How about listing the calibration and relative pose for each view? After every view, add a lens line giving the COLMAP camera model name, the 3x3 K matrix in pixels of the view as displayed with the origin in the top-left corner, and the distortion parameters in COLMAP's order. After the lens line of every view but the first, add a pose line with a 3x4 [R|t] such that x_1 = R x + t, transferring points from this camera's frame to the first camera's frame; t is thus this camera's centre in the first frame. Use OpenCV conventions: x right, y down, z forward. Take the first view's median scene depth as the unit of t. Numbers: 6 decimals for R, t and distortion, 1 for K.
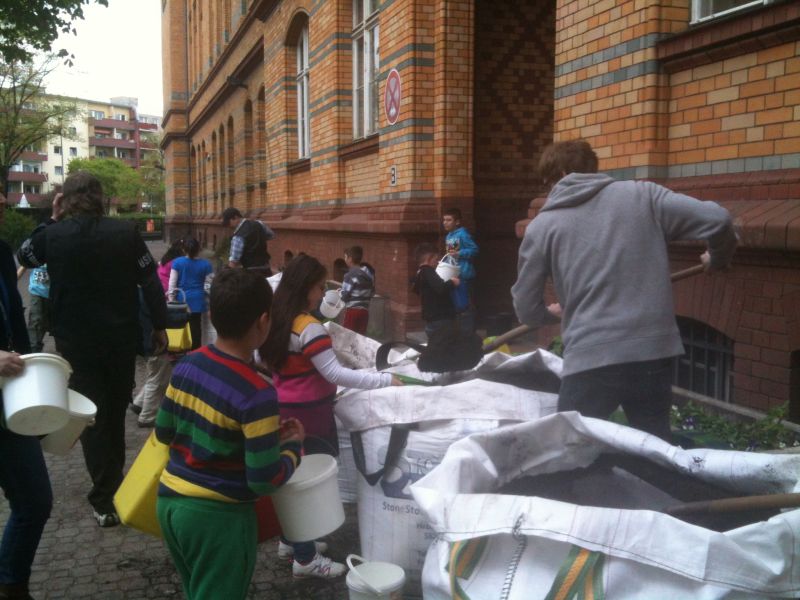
lens RADIAL K [[889.4, 0, 432.9], [0, 889.4, 290.1], [0, 0, 1]] dist [0.140046, -0.448303]
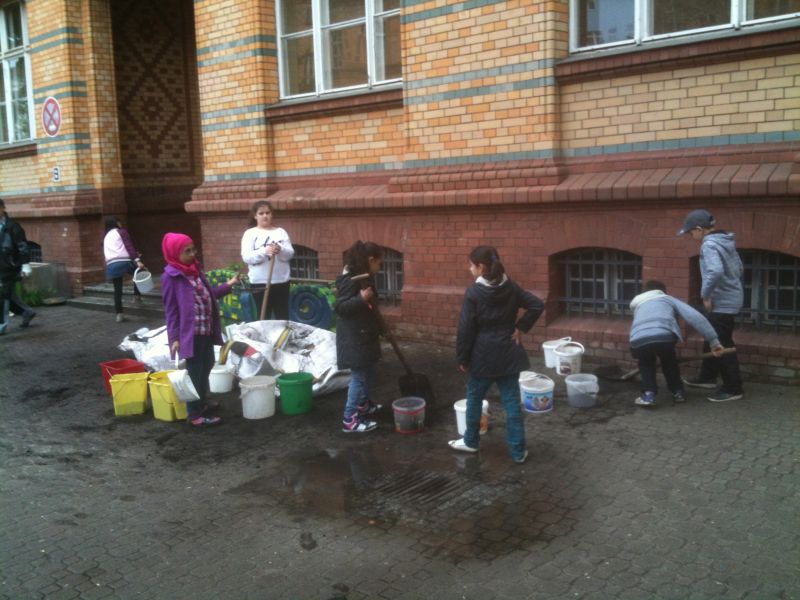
lens RADIAL K [[889.4, 0, 432.9], [0, 889.4, 290.1], [0, 0, 1]] dist [0.140046, -0.448303]
pose [[0.873155, -0.100465, 0.476977, -0.230764], [0.087038, 0.994938, 0.050231, 0.030893], [-0.479609, -0.002344, 0.877479, -0.513472]]
